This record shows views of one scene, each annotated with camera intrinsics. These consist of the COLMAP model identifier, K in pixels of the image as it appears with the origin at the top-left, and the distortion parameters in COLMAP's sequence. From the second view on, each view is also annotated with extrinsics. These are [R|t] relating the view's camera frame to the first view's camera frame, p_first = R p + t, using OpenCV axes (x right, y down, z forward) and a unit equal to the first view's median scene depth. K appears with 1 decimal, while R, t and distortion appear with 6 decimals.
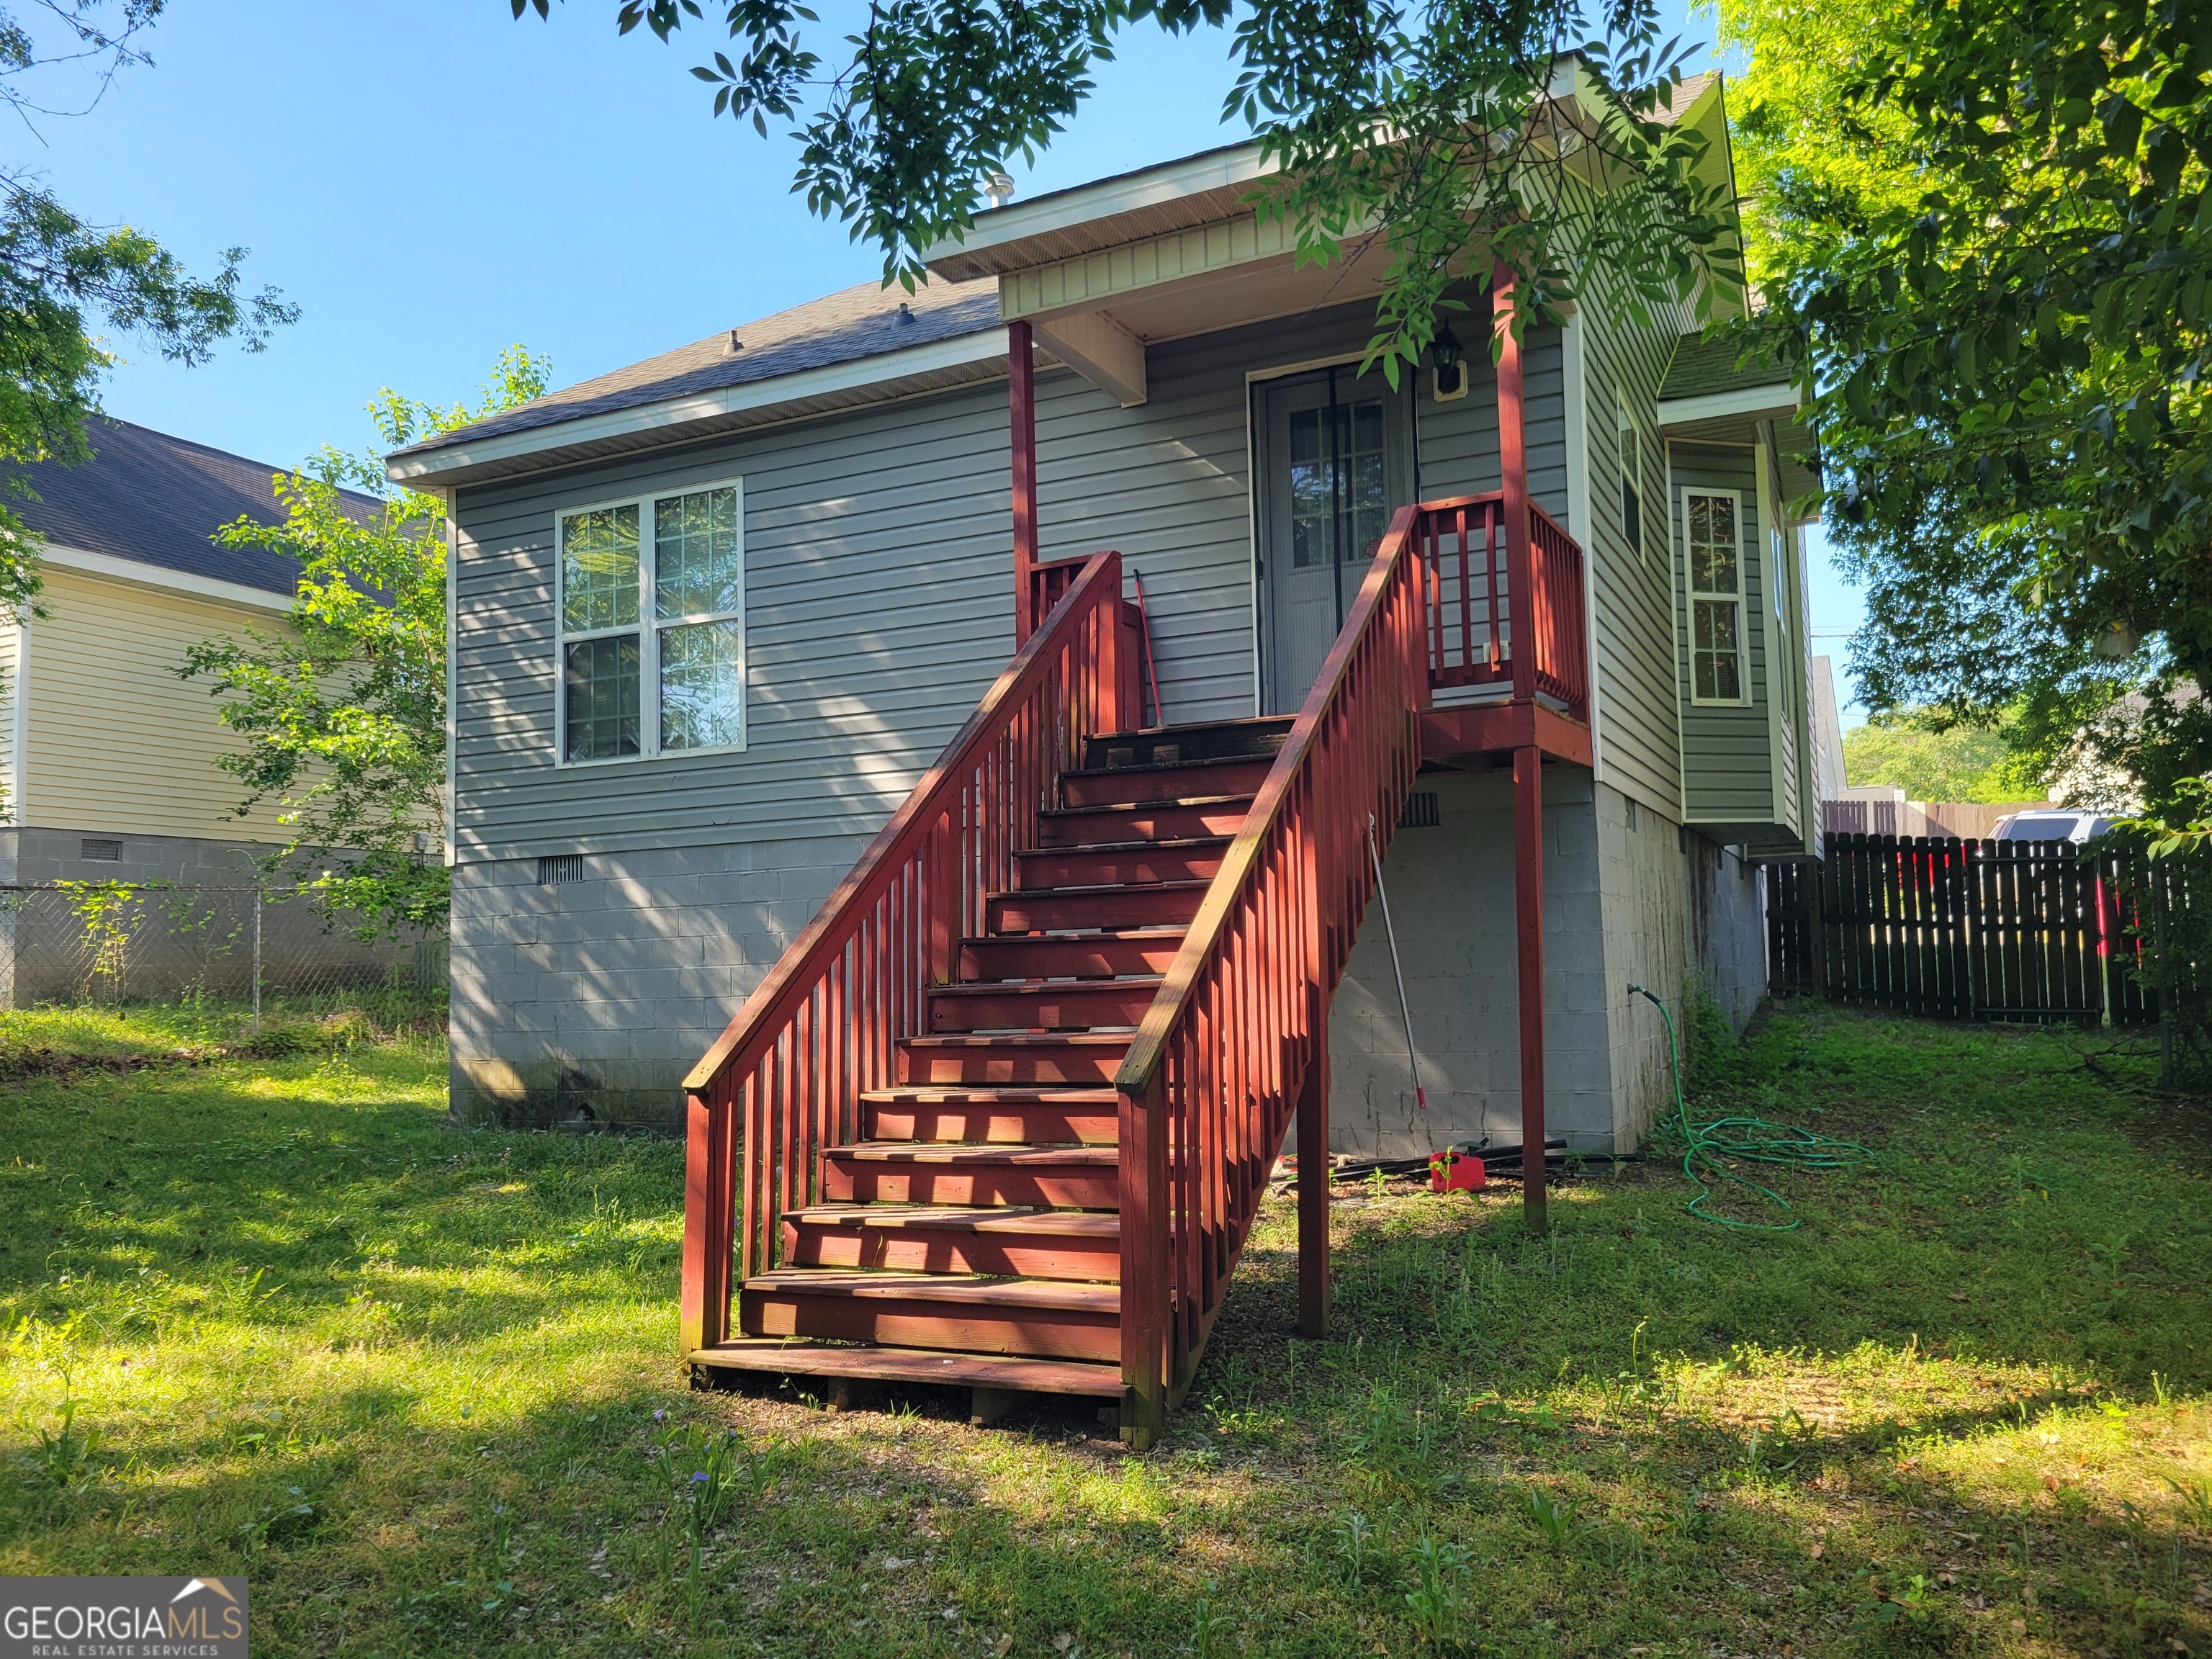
lens RADIAL K [[1664.7, 0, 1106.4], [0, 1664.7, 829.9], [0, 0, 1]] dist [0.013758, -0.000519]
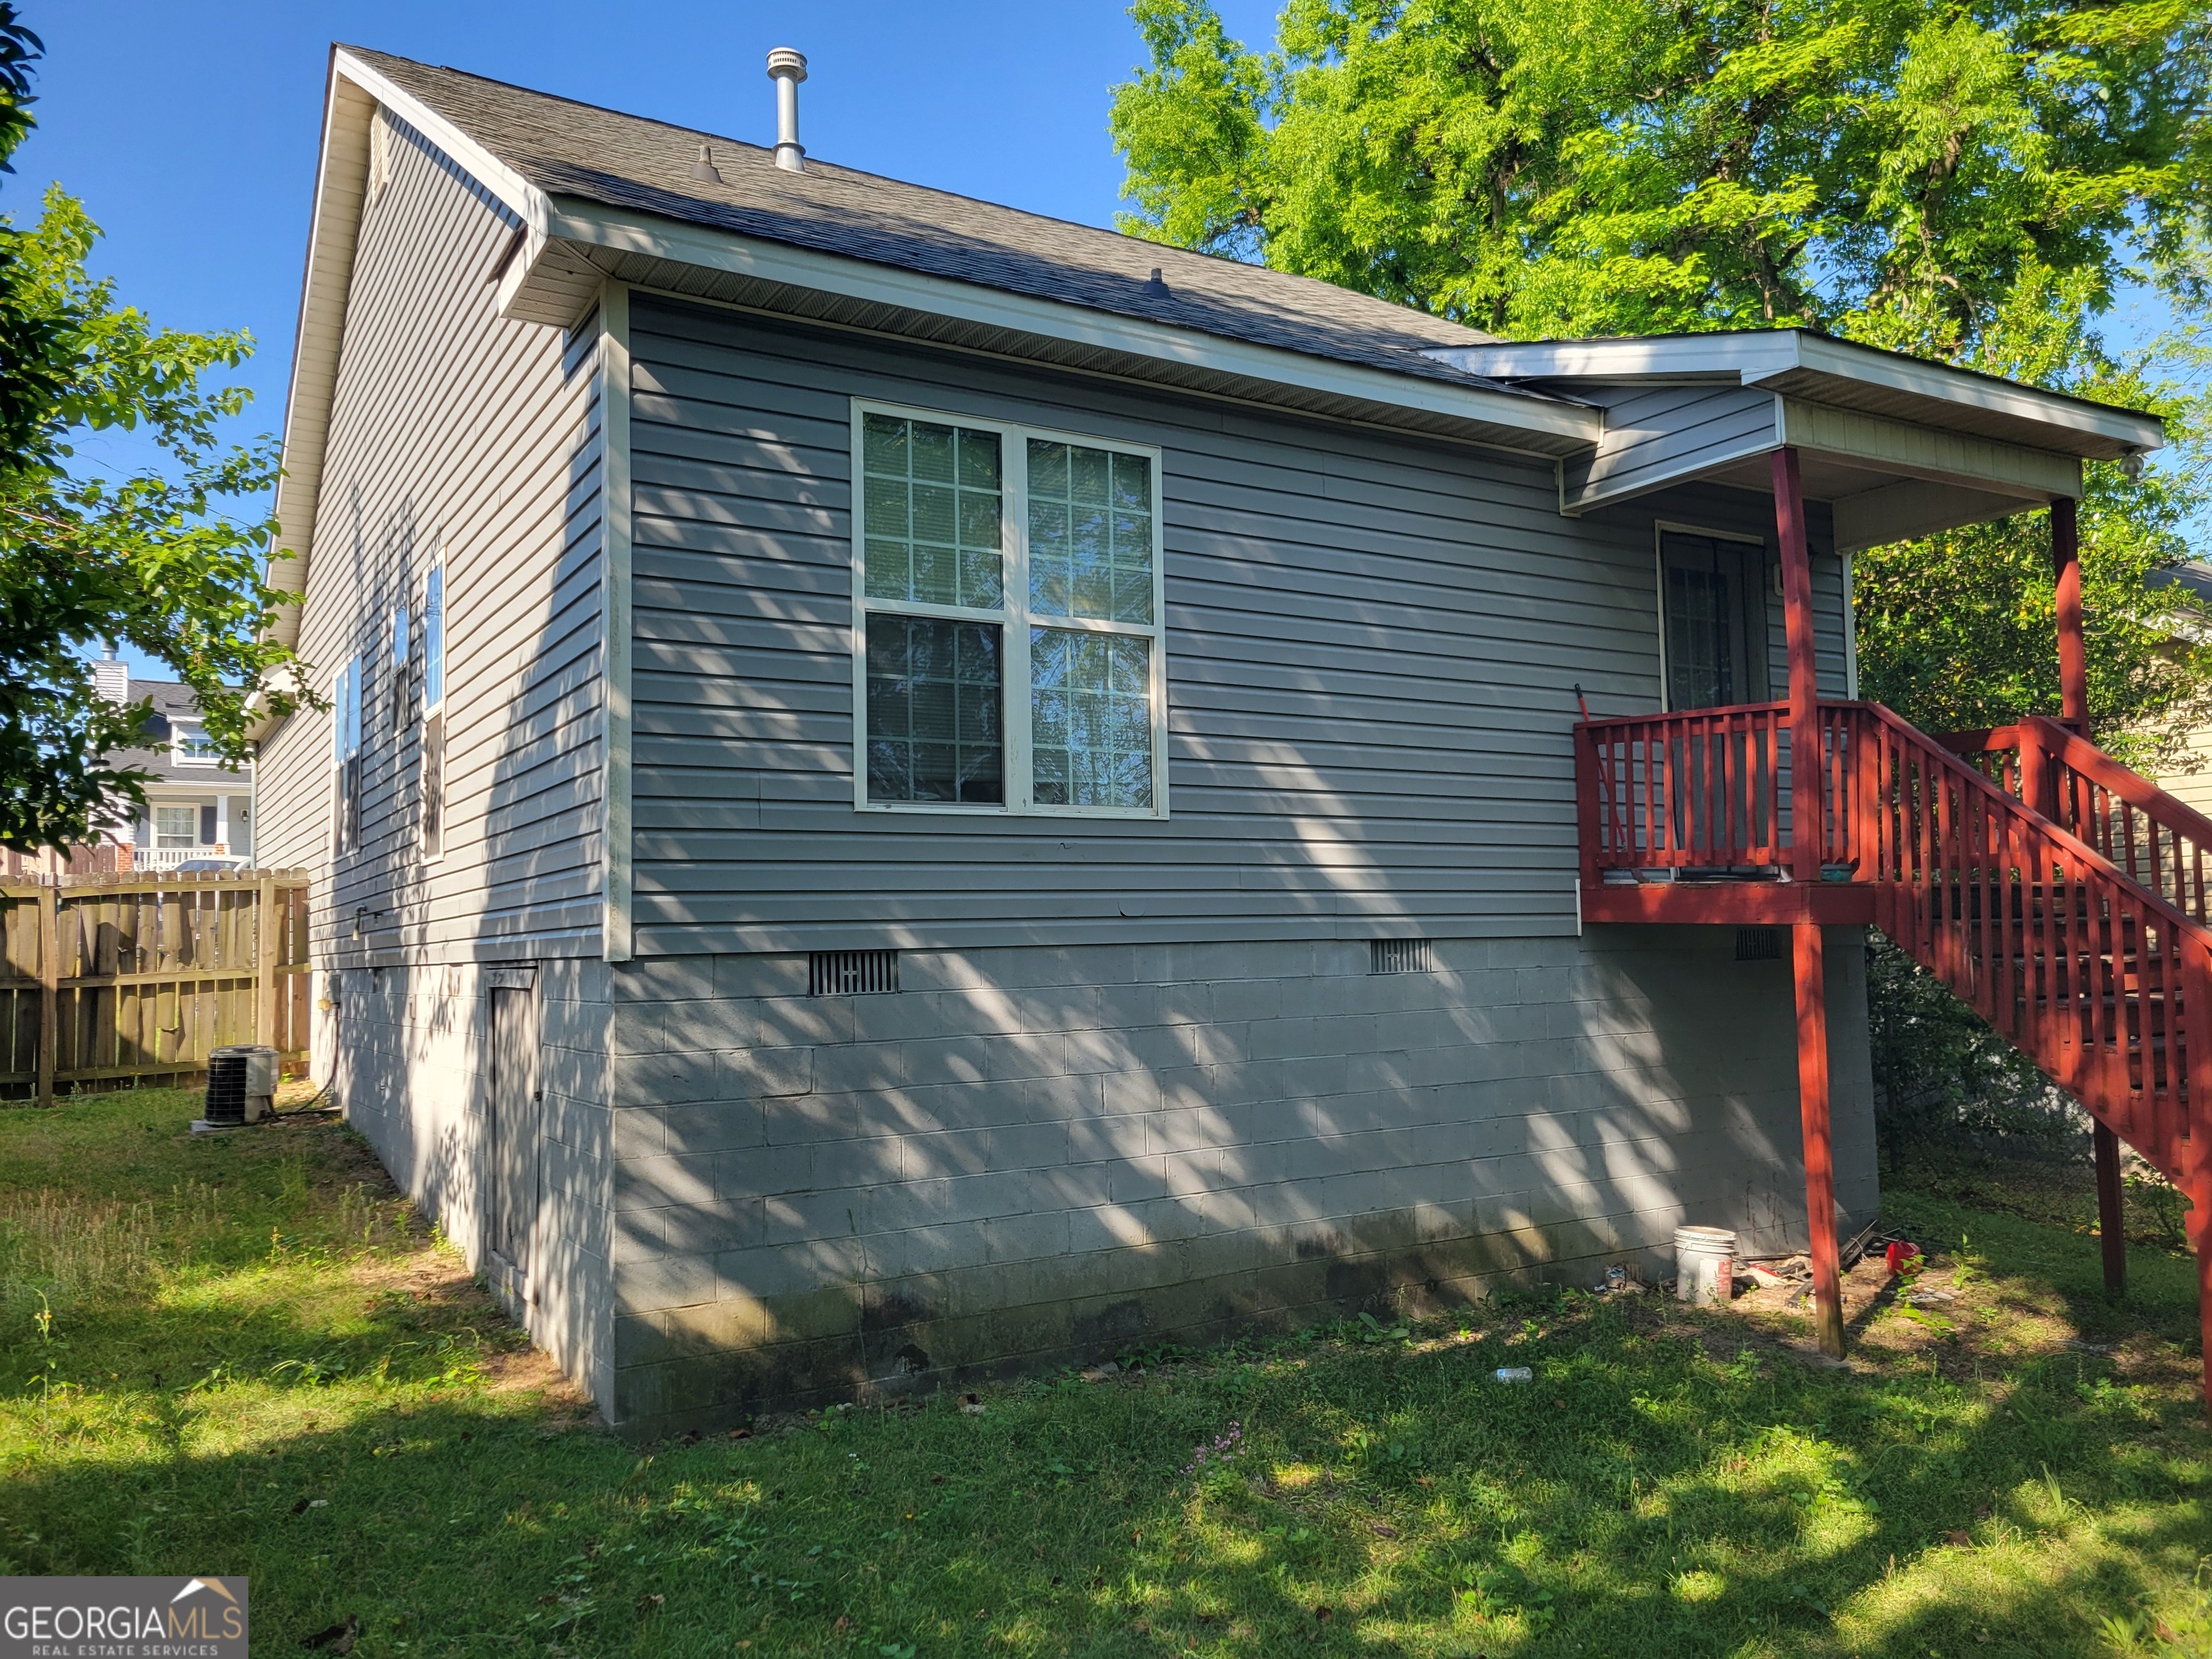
lens RADIAL K [[1664.7, 0, 1105.0], [0, 1664.7, 834.0], [0, 0, 1]] dist [0.013758, -0.000519]
pose [[0.539485, 0.069733, 0.839103, -0.813895], [-0.065974, 0.997002, -0.040438, -0.008453], [-0.839407, -0.033543, 0.542468, 0.590189]]
